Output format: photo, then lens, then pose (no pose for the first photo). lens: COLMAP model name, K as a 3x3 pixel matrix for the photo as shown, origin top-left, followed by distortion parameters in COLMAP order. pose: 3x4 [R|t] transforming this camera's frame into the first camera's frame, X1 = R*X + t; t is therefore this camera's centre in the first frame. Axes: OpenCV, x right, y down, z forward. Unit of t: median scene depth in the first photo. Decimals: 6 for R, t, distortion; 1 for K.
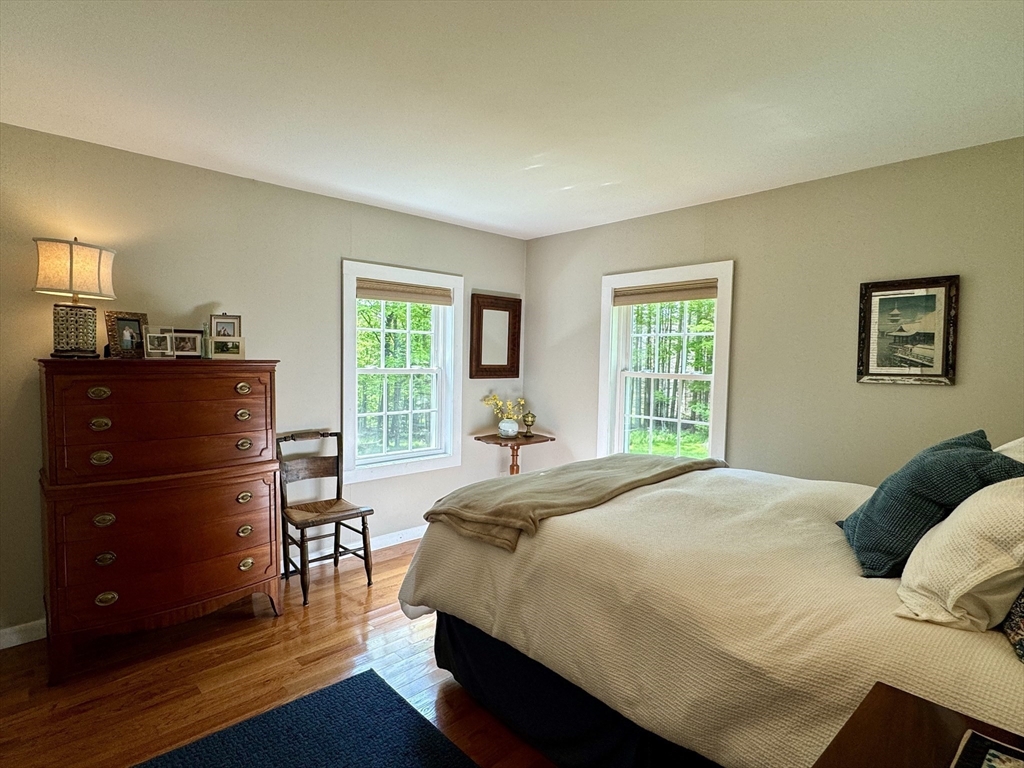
lens RADIAL K [[543.0, 0, 514.9], [0, 543.0, 385.1], [0, 0, 1]] dist [-0.002483, 0.001025]
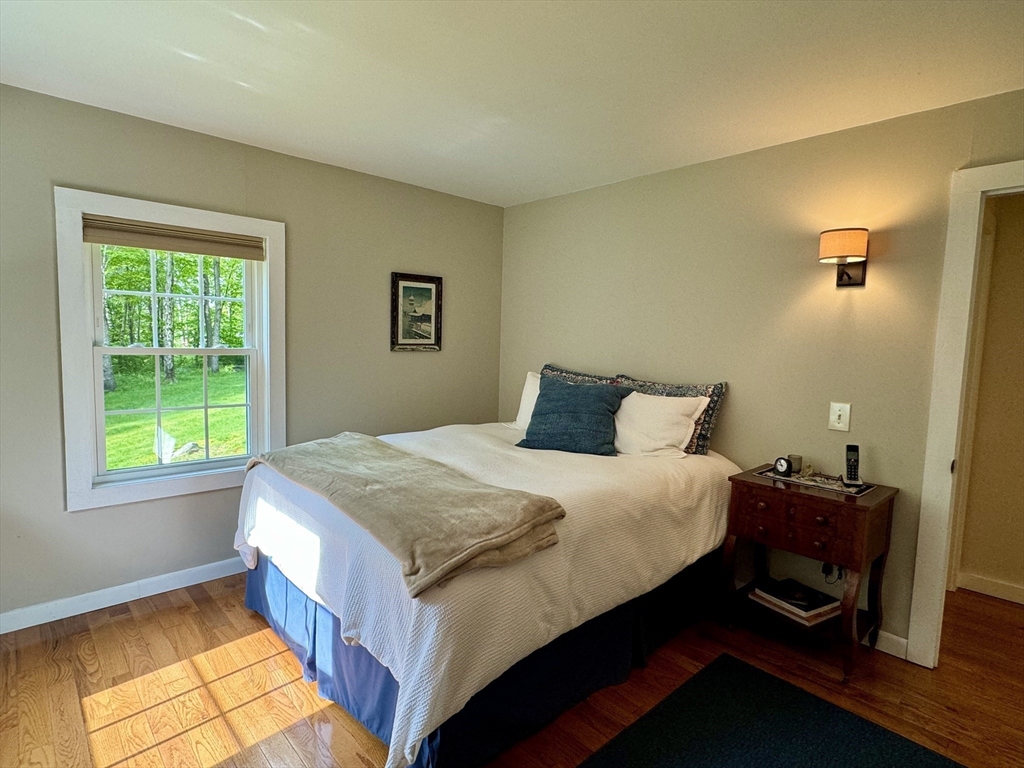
lens RADIAL K [[543.0, 0, 510.7], [0, 543.0, 383.2], [0, 0, 1]] dist [-0.002483, 0.001025]
pose [[-0.000008, -0.098187, 0.995168, -0.660693], [0.025211, 0.994852, 0.098156, -0.050089], [-0.999682, 0.025090, 0.002468, 0.759312]]
